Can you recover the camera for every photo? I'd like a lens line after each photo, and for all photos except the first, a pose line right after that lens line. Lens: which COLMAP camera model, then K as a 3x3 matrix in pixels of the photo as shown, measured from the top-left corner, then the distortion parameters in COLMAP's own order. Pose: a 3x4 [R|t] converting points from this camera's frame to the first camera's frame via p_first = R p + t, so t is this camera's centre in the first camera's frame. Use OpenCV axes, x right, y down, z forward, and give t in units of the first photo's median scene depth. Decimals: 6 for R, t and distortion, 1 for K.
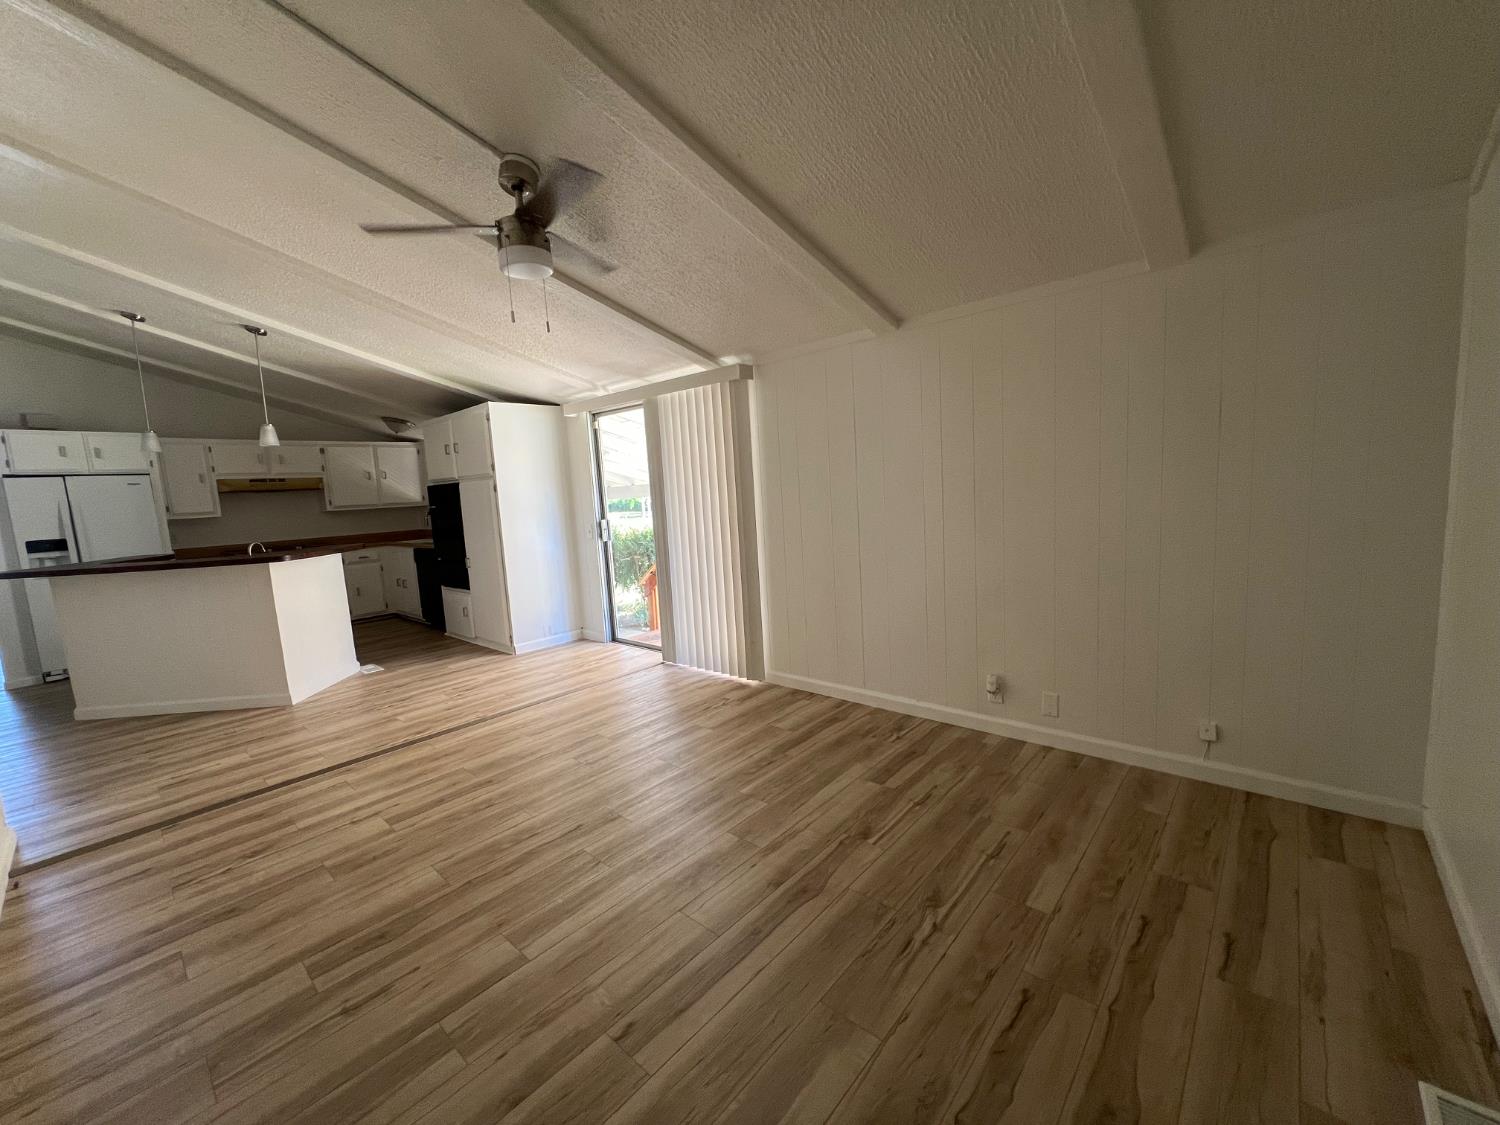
lens RADIAL K [[601.5, 0, 747.4], [0, 601.5, 558.3], [0, 0, 1]] dist [-0.001631, 0.000853]
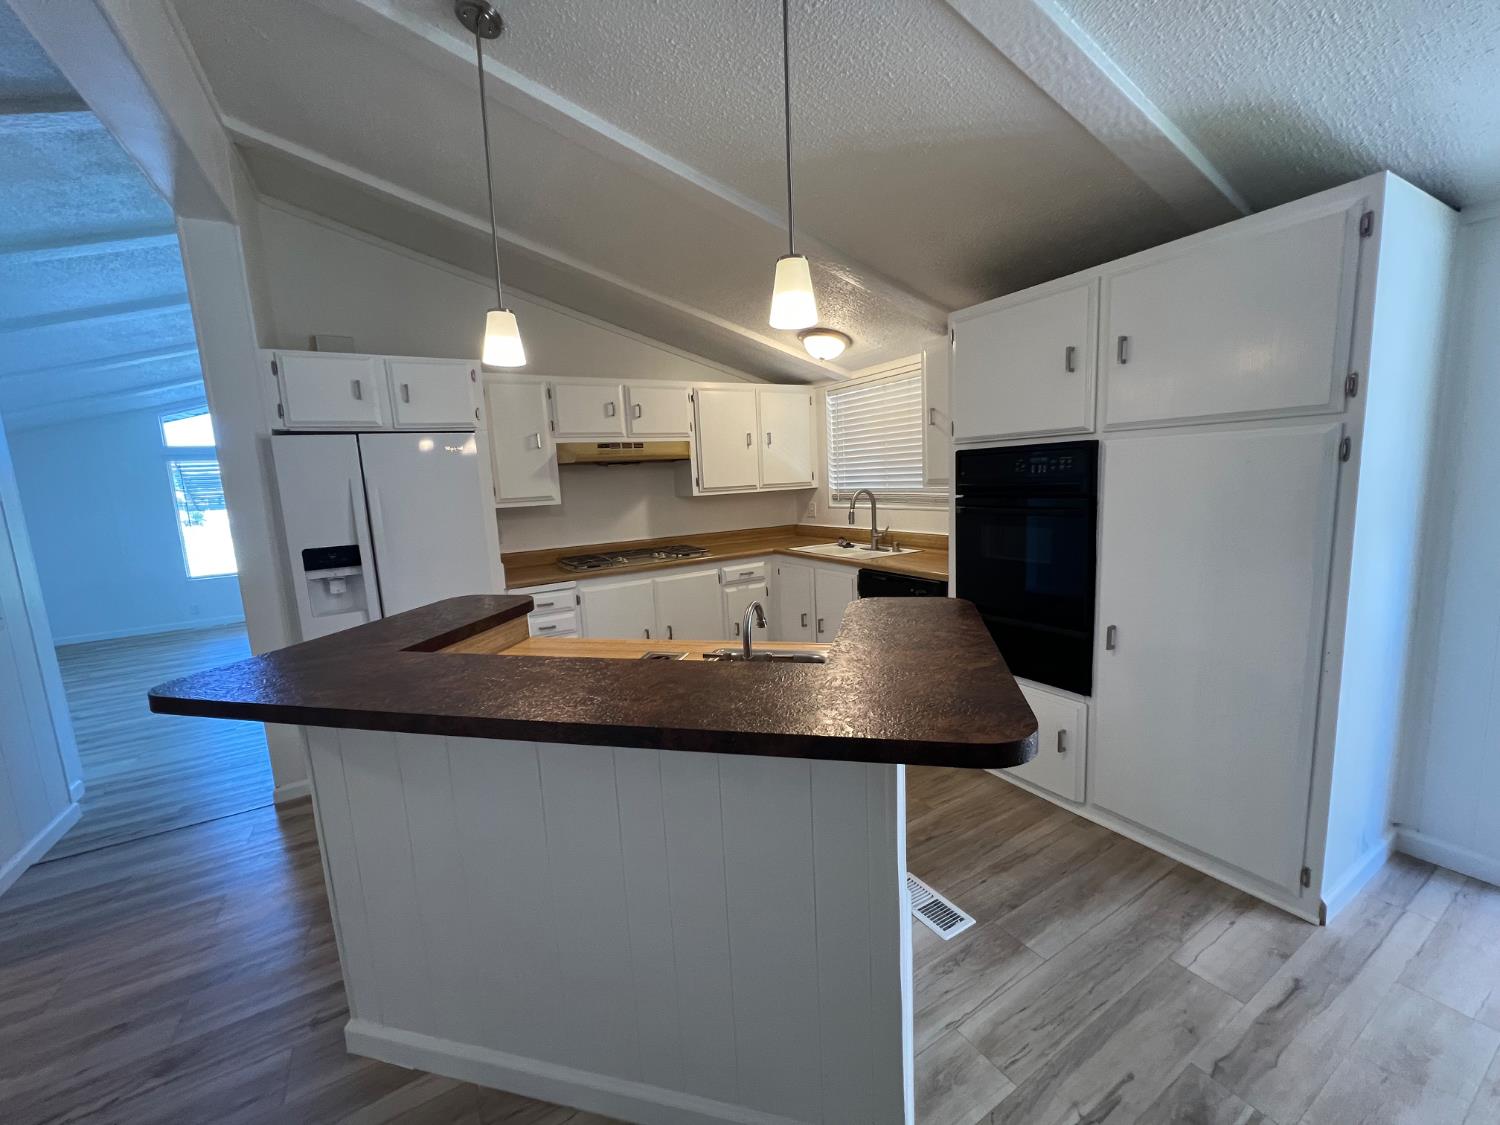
lens RADIAL K [[601.5, 0, 746.4], [0, 601.5, 559.2], [0, 0, 1]] dist [-0.001631, 0.000853]
pose [[0.949895, 0.051197, -0.308348, -0.616604], [-0.039313, 0.998229, 0.044637, -0.059017], [0.310087, -0.030279, 0.950226, 0.579500]]
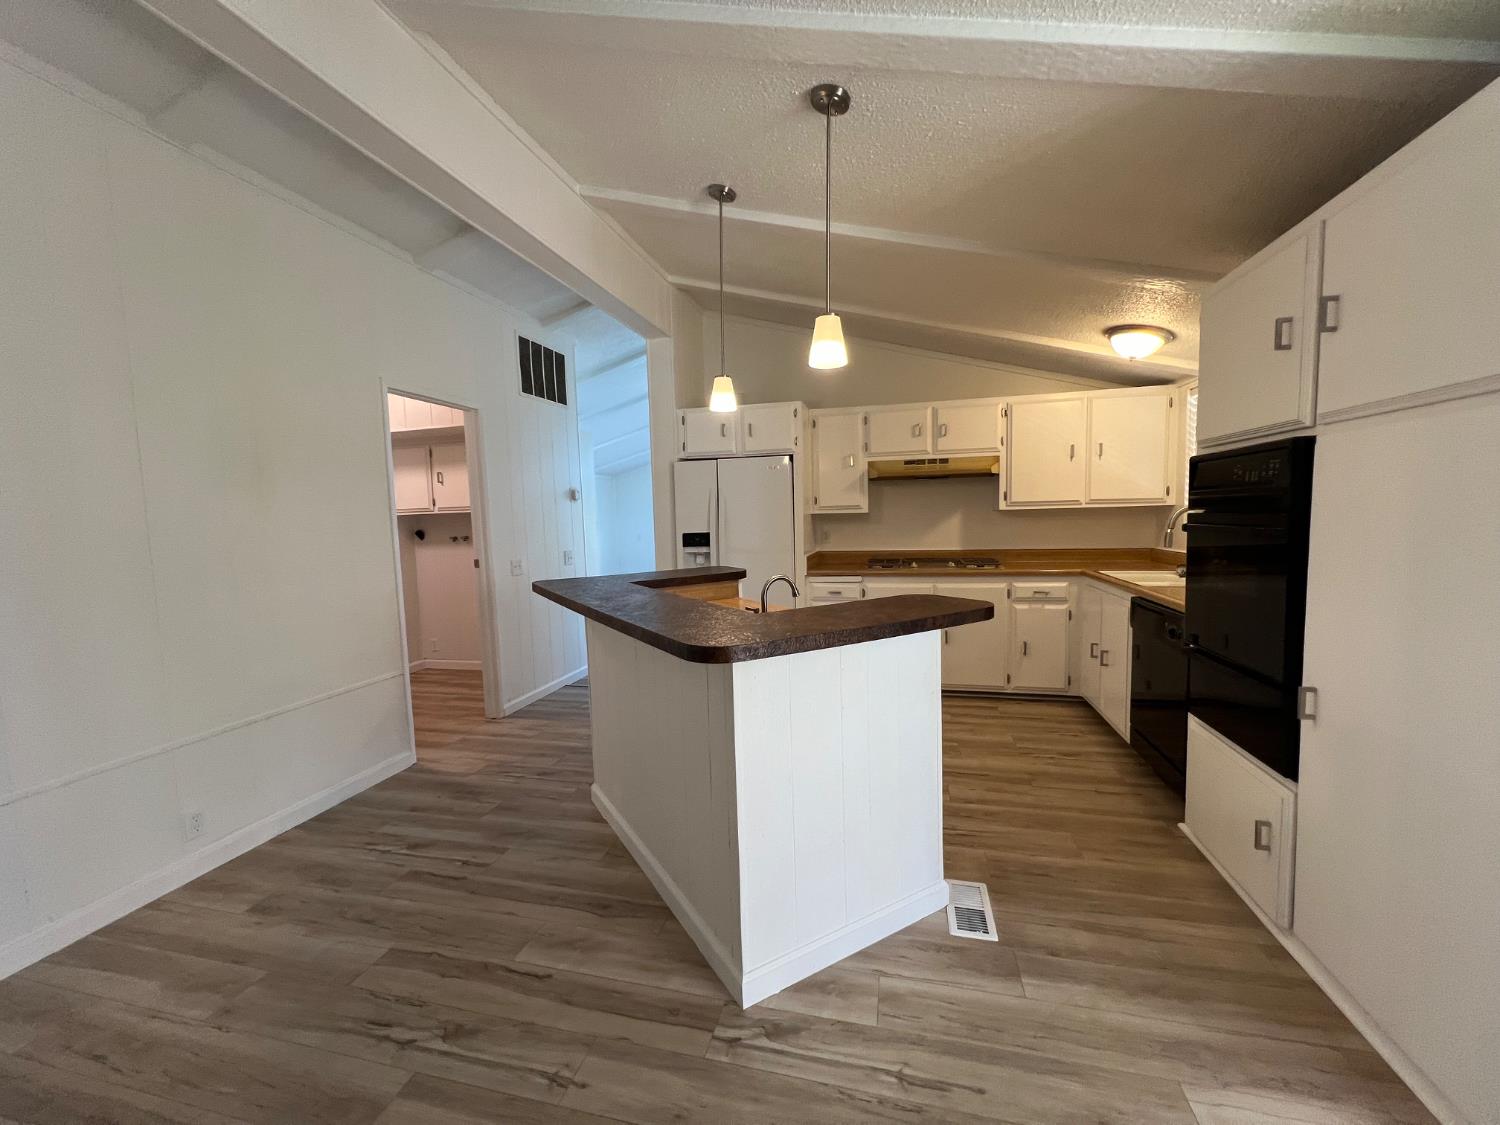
lens RADIAL K [[595.6, 0, 744.4], [0, 595.6, 559.3], [0, 0, 1]] dist [-0.000607, -0.000060]
pose [[0.456455, 0.111291, -0.882759, -0.365554], [-0.102661, 0.992108, 0.071994, -0.061111], [0.883804, 0.057763, 0.464278, 0.656895]]
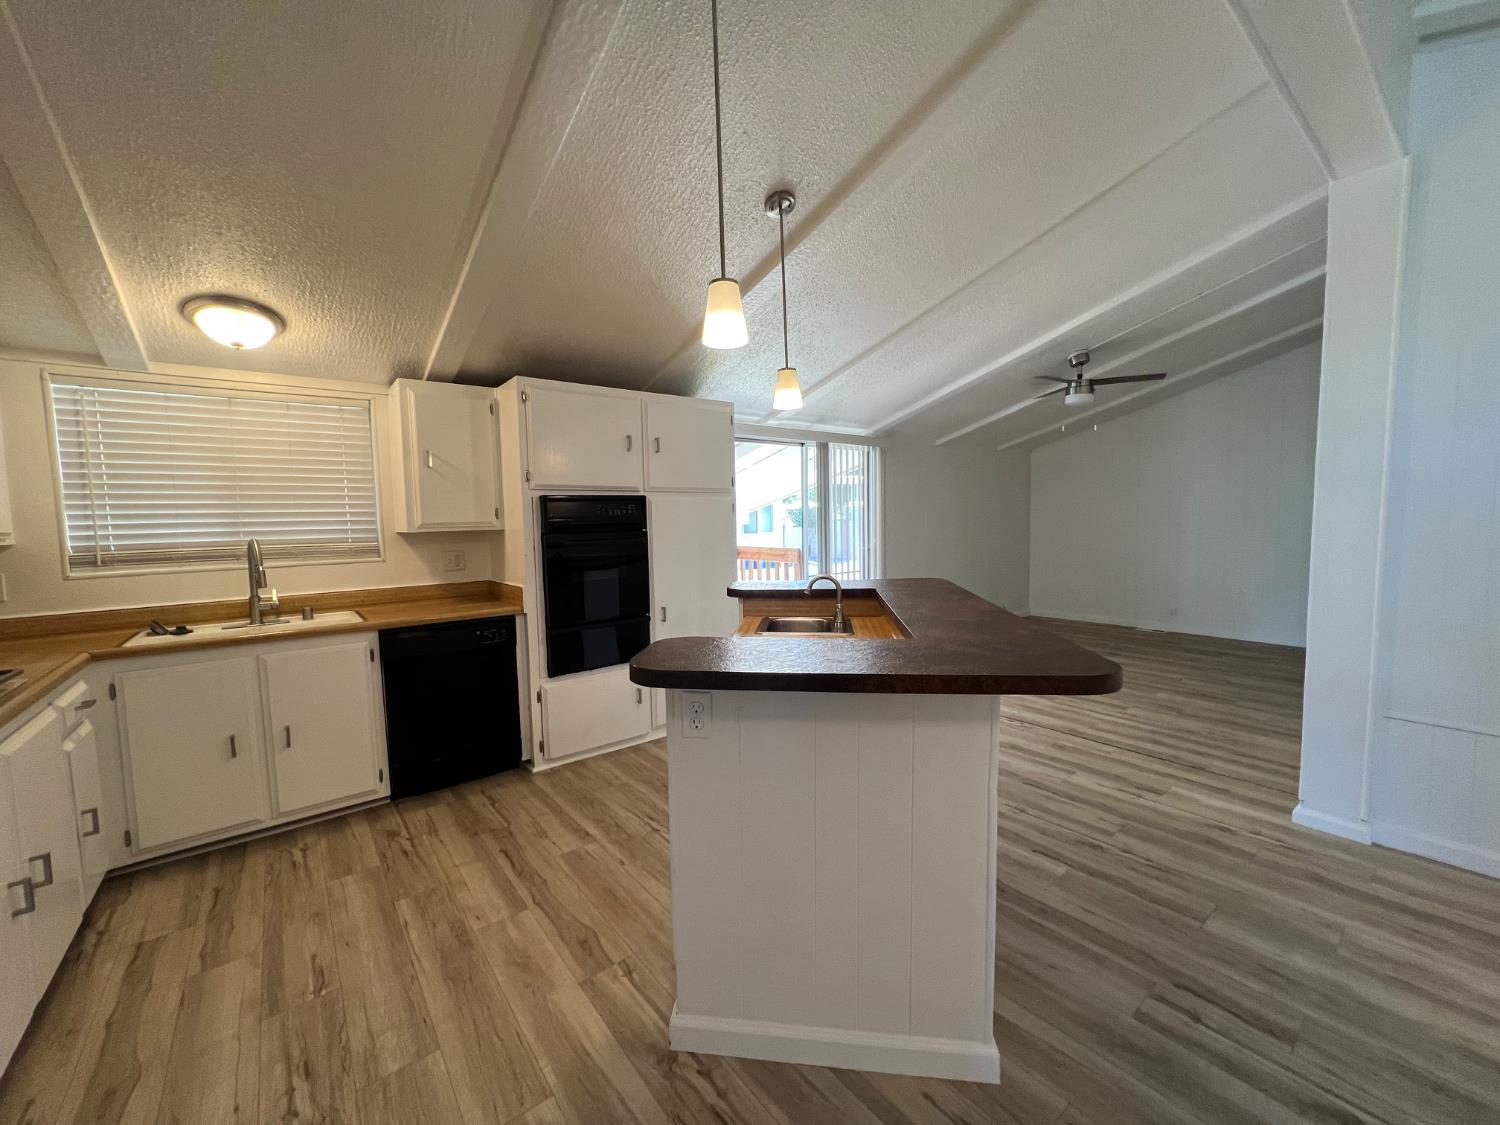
lens RADIAL K [[601.5, 0, 750.3], [0, 601.5, 560.5], [0, 0, 1]] dist [-0.001631, 0.000853]
pose [[0.174200, -0.017807, 0.984549, -1.192394], [0.128390, 0.991712, -0.004779, -0.040279], [-0.976305, 0.127239, 0.175042, 0.836365]]
